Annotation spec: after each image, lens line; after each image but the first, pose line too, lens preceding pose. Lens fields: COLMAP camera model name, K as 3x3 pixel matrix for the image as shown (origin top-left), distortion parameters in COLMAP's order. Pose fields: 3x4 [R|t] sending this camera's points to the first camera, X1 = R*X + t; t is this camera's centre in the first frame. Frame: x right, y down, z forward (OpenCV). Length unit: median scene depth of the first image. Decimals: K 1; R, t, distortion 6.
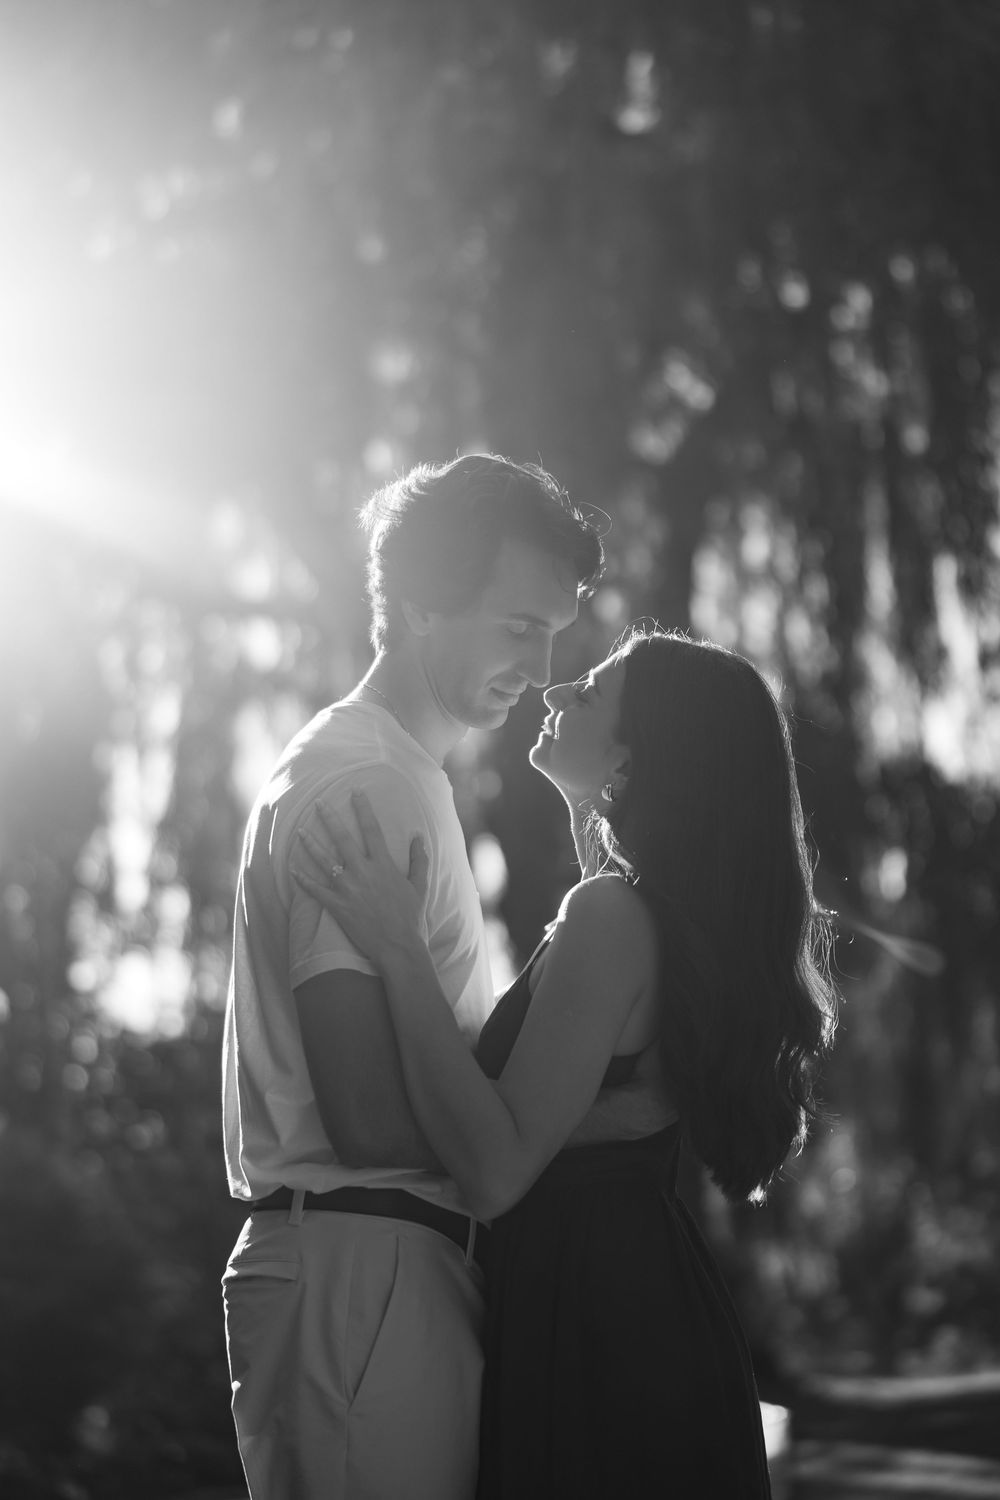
lens RADIAL K [[4811.0, 0, 594.2], [0, 4811.0, 750.5], [0, 0, 1]] dist [-3.974857, 60.755712]
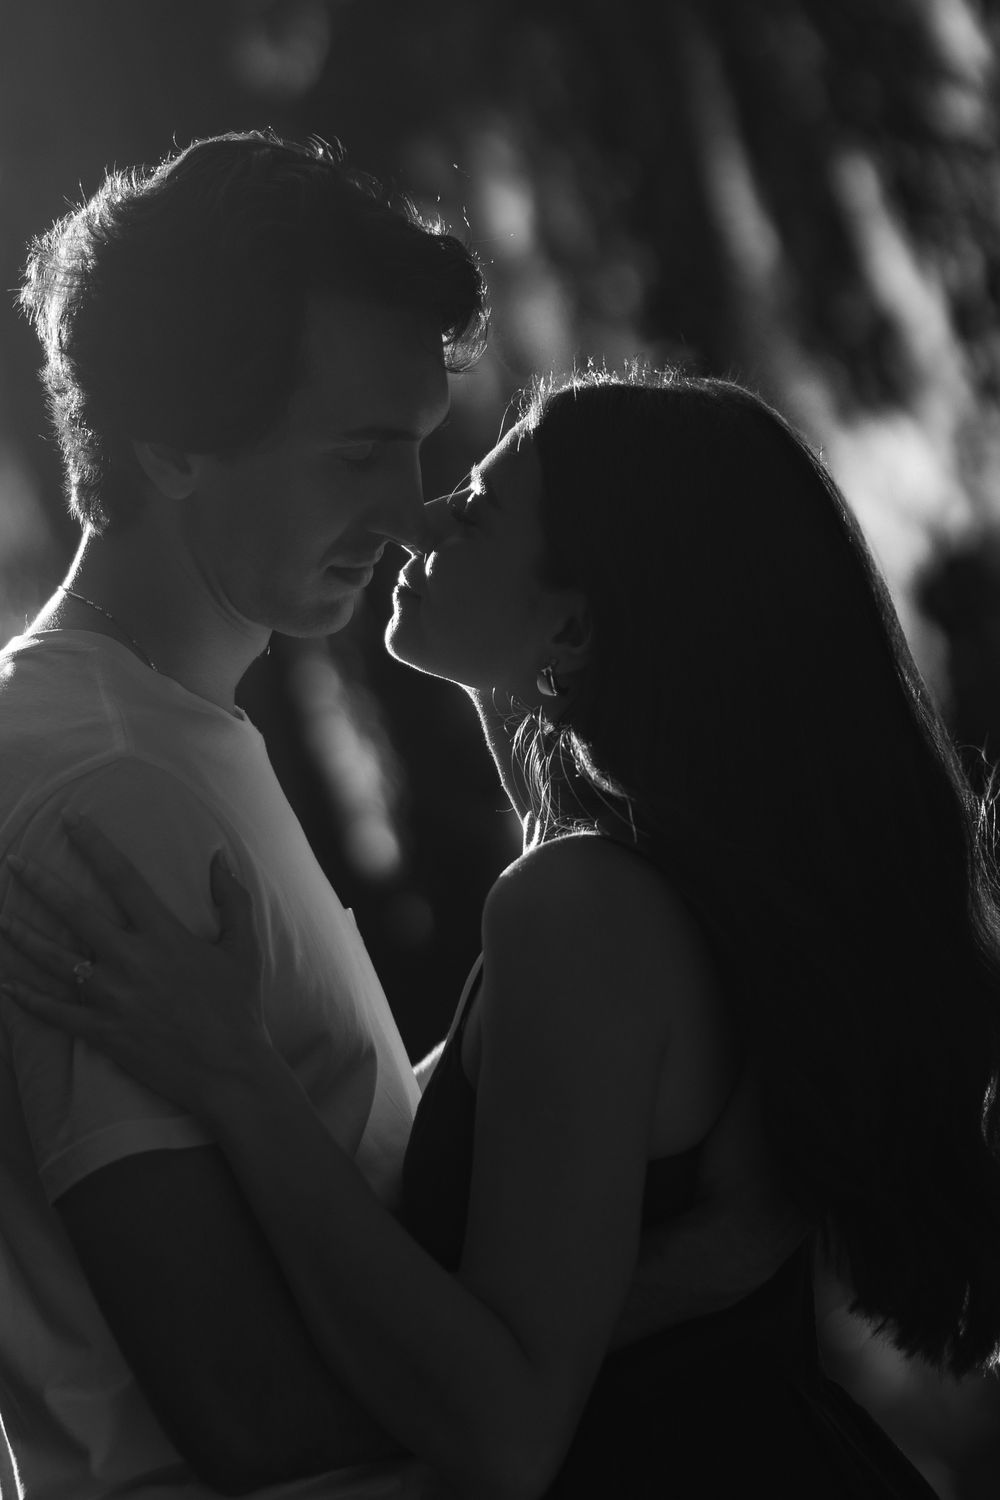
lens RADIAL K [[4811.0, 0, 594.2], [0, 4811.0, 750.5], [0, 0, 1]] dist [-3.974857, 60.755712]
pose [[0.978389, -0.203973, 0.033913, -0.012080], [0.201508, 0.977340, 0.064817, -0.017762], [-0.046366, -0.056582, 0.997321, 0.488761]]
